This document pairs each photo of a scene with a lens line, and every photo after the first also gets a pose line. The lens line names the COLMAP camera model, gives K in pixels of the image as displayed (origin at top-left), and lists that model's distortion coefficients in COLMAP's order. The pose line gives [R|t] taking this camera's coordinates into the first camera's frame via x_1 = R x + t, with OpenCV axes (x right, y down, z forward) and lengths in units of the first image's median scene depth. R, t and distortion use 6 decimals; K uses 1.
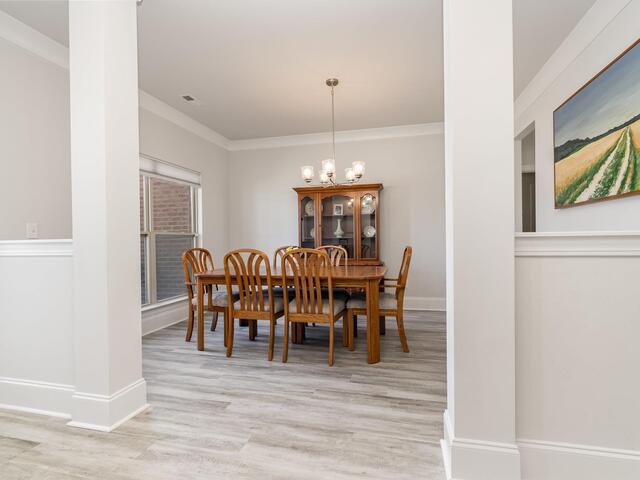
lens RADIAL K [[328.1, 0, 320.5], [0, 328.1, 238.0], [0, 0, 1]] dist [-0.000069, 0.000108]
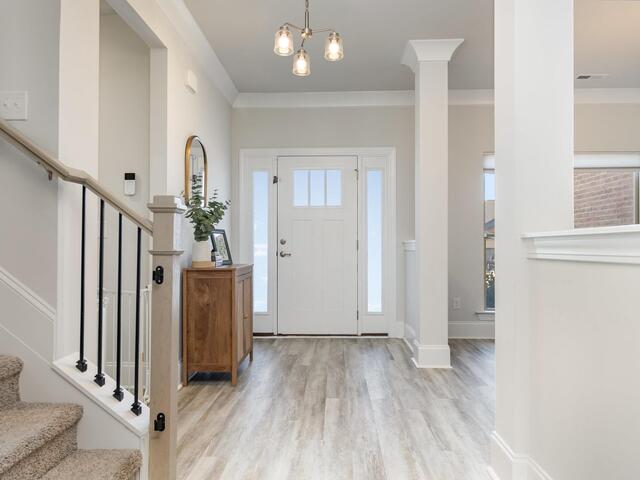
lens RADIAL K [[413.3, 0, 320.4], [0, 413.3, 240.5], [0, 0, 1]] dist [-0.001630, 0.000155]
pose [[0.219666, -0.009448, -0.975529, 1.290888], [-0.009733, 0.999882, -0.011875, 0.024082], [0.975527, 0.012103, 0.219548, 0.139622]]
